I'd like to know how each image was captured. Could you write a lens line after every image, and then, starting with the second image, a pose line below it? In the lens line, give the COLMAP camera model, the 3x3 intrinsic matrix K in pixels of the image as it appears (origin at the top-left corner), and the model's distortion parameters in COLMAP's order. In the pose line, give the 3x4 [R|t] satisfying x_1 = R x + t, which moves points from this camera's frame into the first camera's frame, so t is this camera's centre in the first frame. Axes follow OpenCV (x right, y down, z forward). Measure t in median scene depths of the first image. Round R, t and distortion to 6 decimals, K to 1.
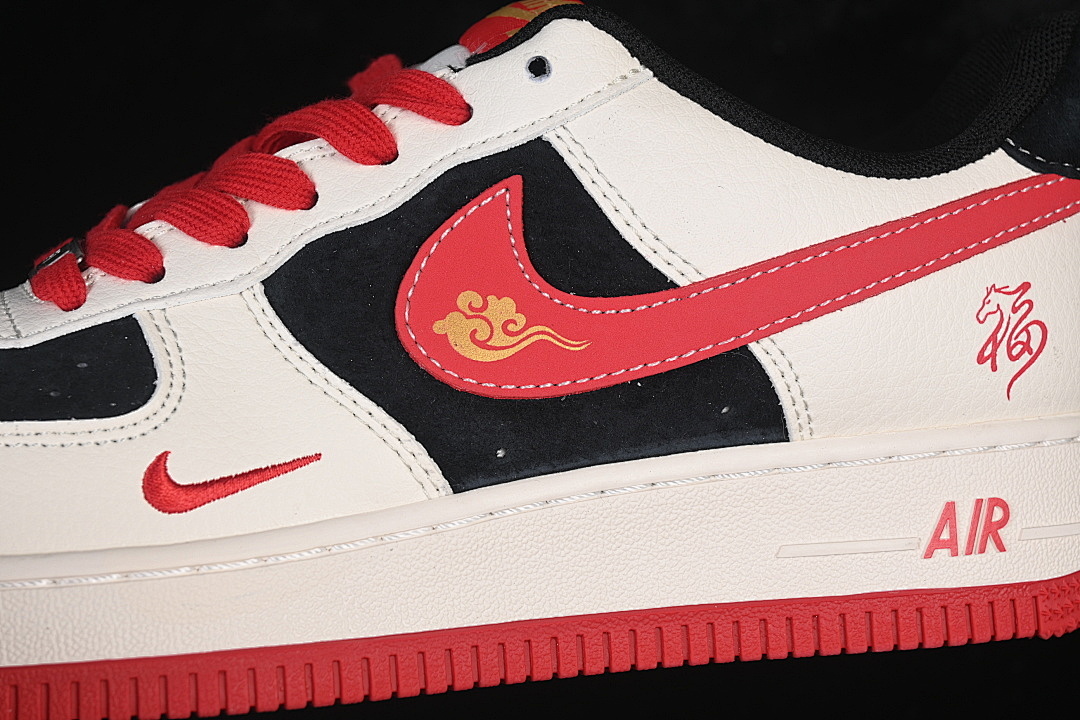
lens RADIAL K [[2304.1, 0, 540.0], [0, 2304.1, 360.0], [0, 0, 1]] dist [0.036676, 0.253827]
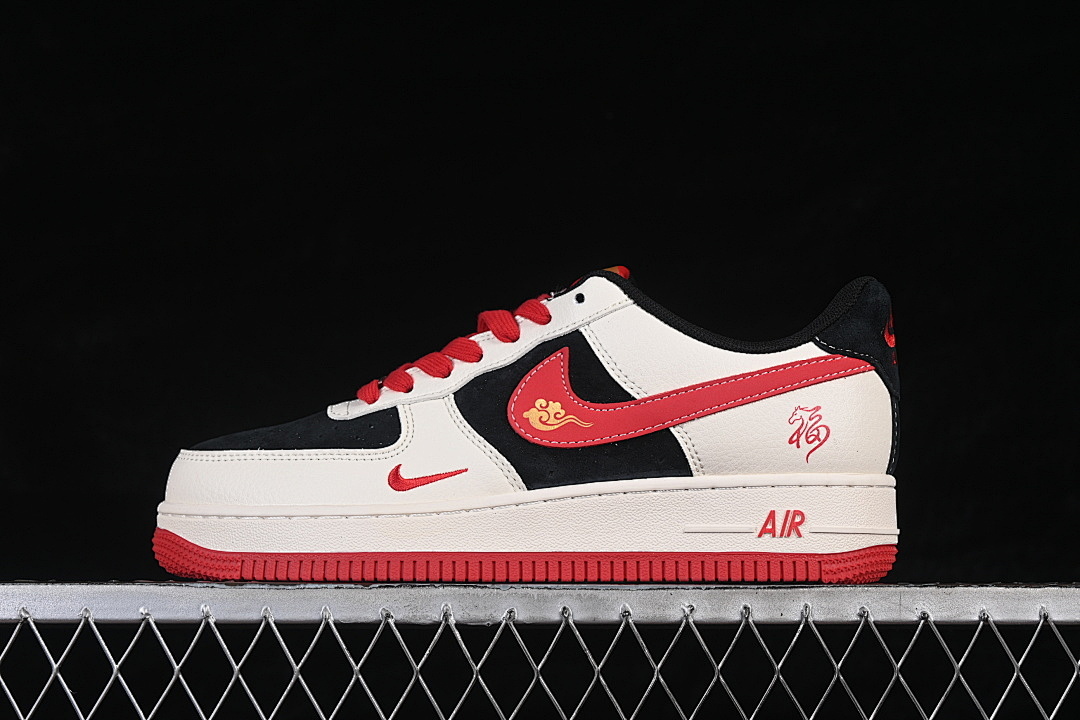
lens RADIAL K [[2304.1, 0, 540.0], [0, 2304.1, 360.0], [0, 0, 1]] dist [0.036676, 0.253827]
pose [[0.948640, 0.014193, -0.316038, 0.647413], [-0.058768, 0.989511, -0.131962, 0.218310], [0.310850, 0.143758, 0.939524, -1.038034]]
